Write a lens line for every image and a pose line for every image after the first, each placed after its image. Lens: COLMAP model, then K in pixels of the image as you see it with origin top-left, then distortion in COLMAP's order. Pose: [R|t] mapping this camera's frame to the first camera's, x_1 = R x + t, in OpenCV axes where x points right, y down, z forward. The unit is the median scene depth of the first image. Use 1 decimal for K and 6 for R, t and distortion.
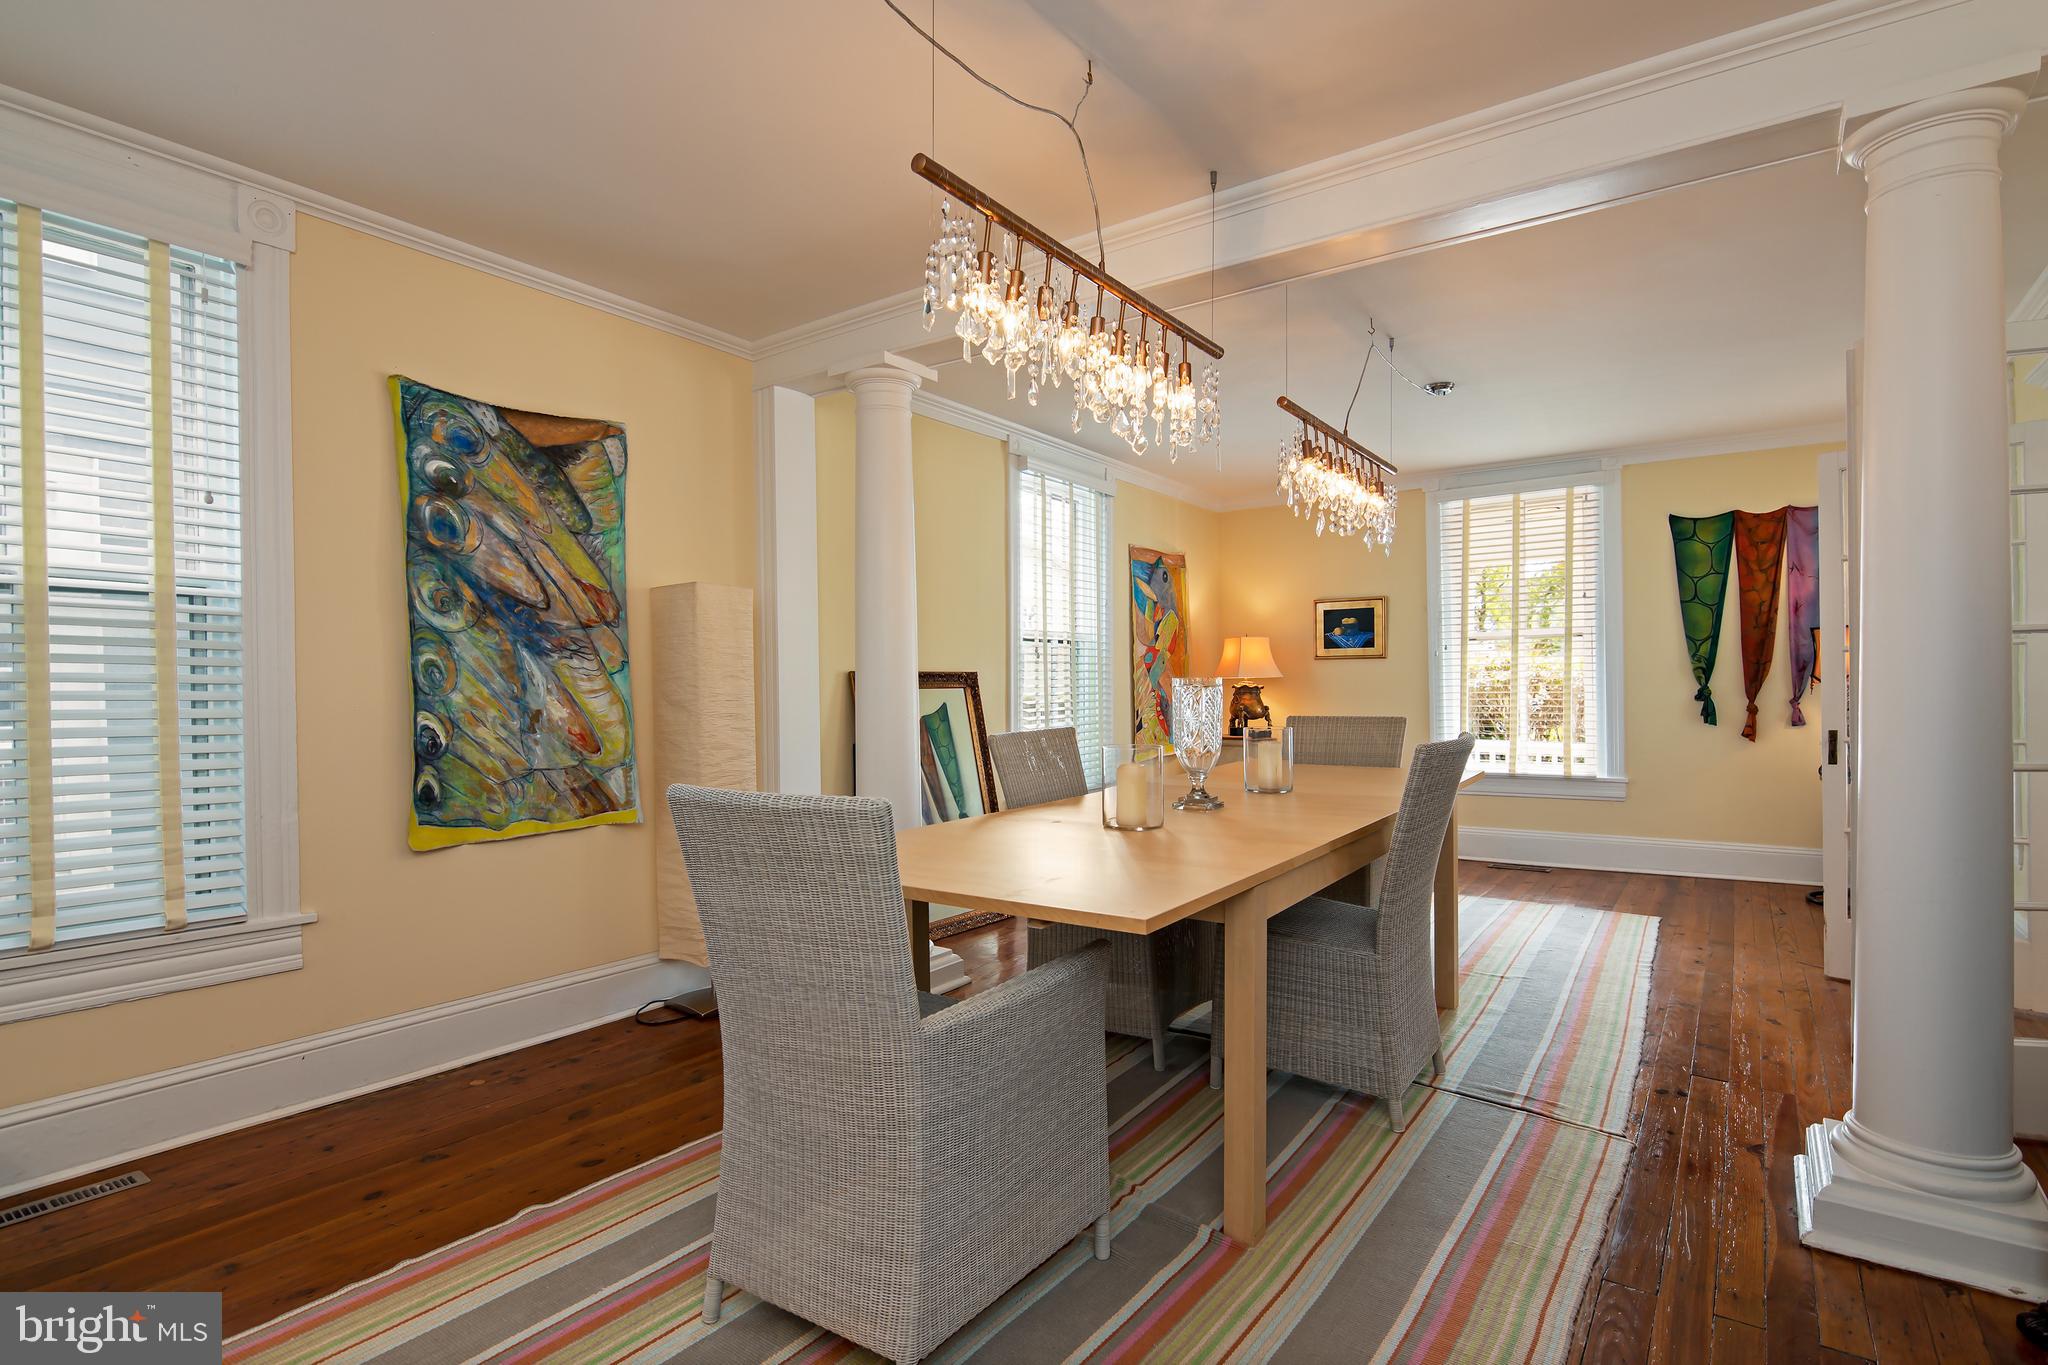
lens RADIAL K [[1001.8, 0, 1015.7], [0, 1001.8, 694.1], [0, 0, 1]] dist [0.001563, -0.002615]
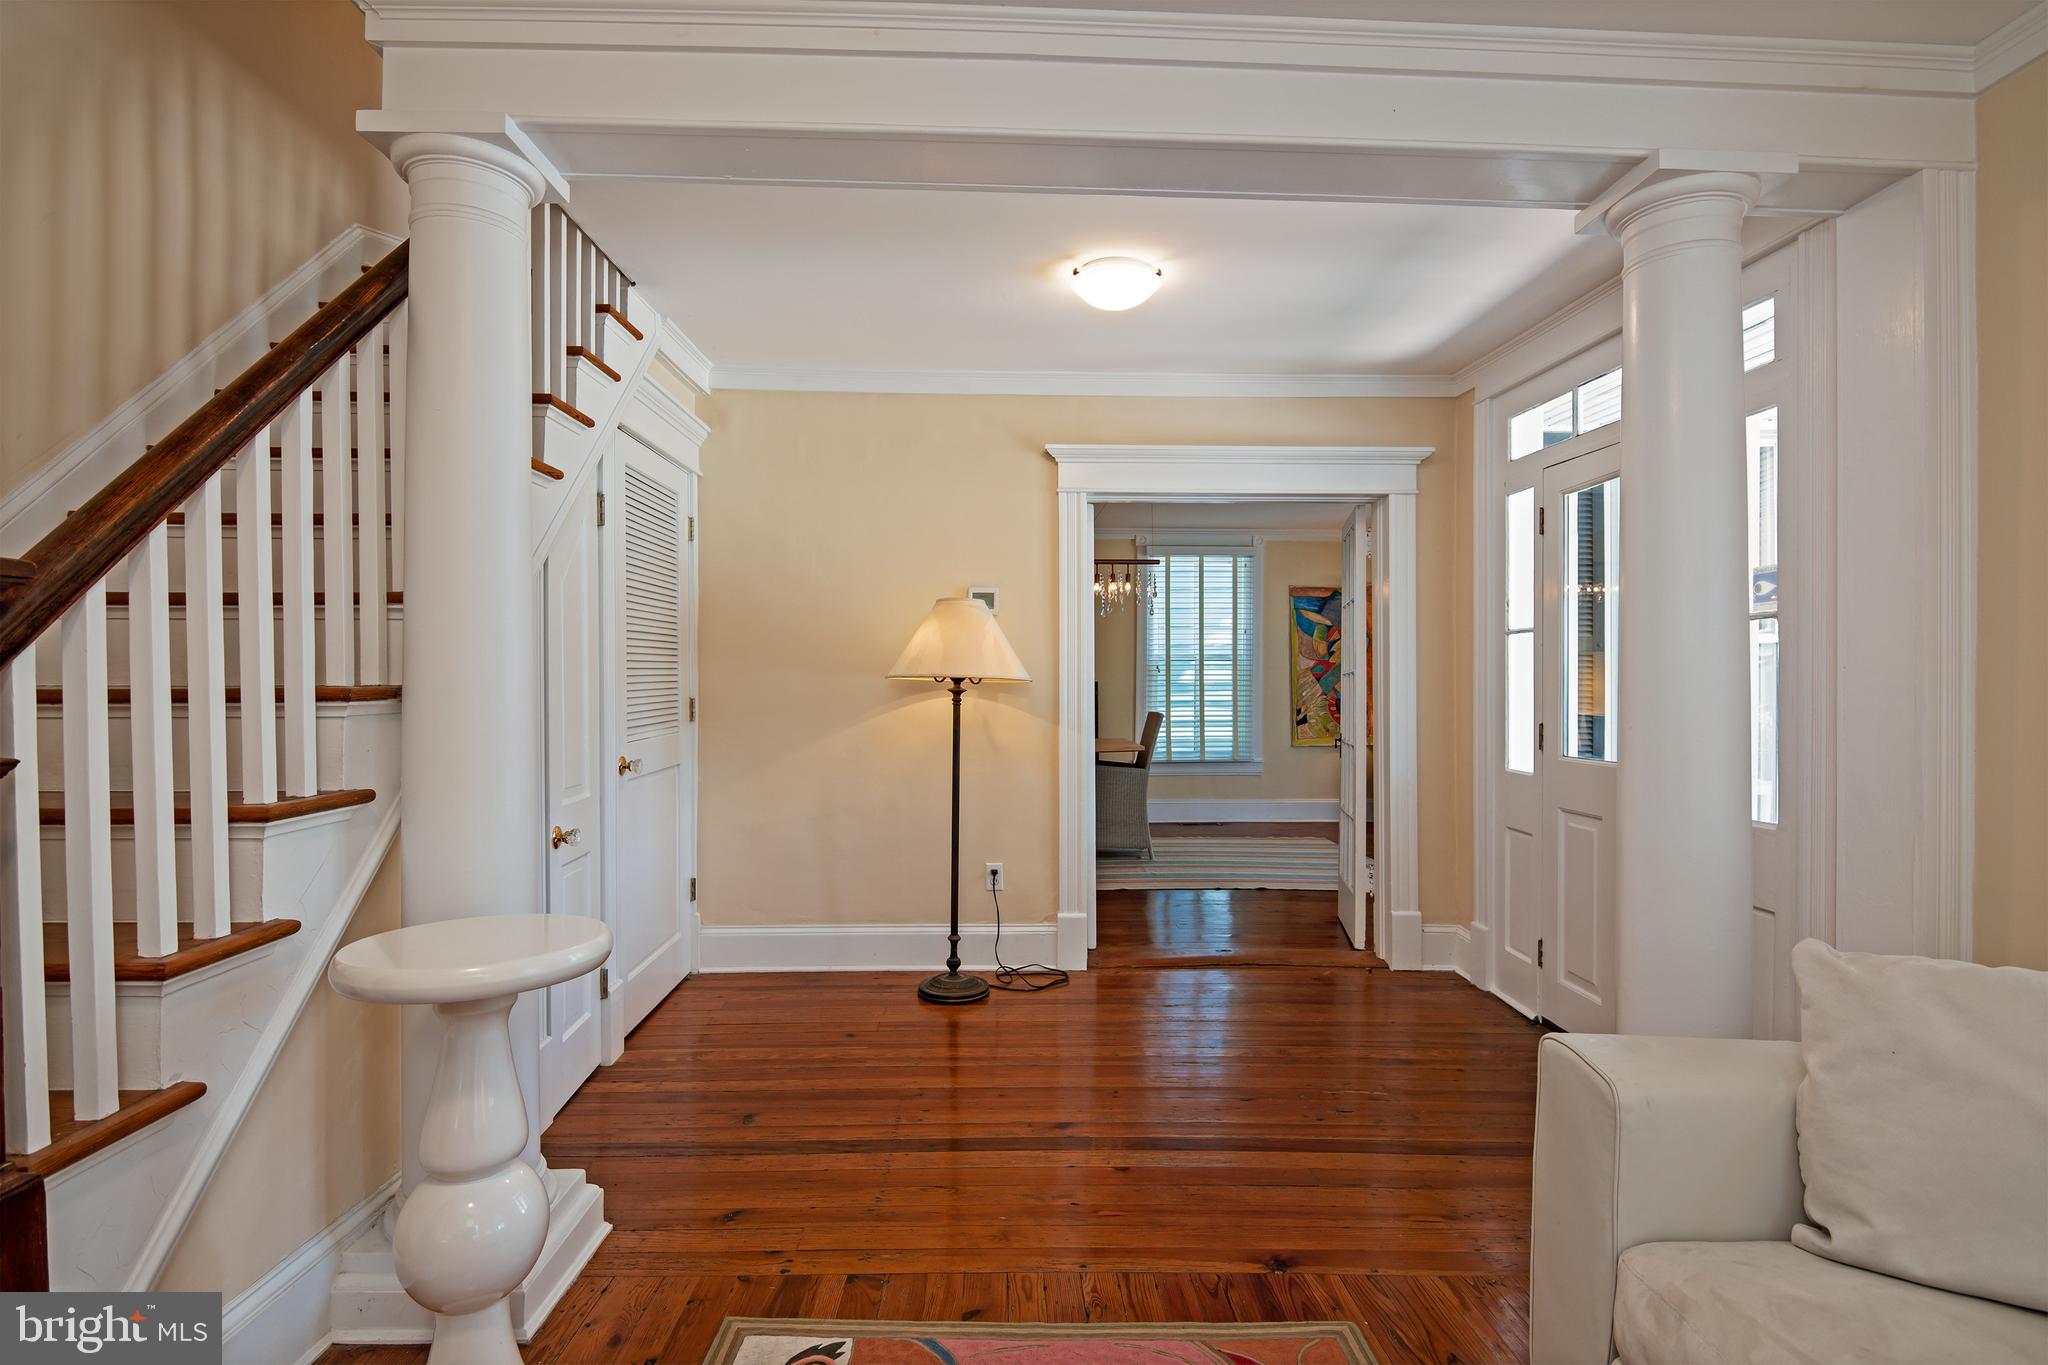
lens RADIAL K [[1001.8, 0, 1037.2], [0, 1001.8, 726.5], [0, 0, 1]] dist [0.001563, -0.002615]
pose [[0.606986, 0.021251, -0.794429, 0.953853], [-0.012405, 0.999774, 0.017265, 0.020857], [0.794616, -0.000624, 0.607112, -0.095616]]
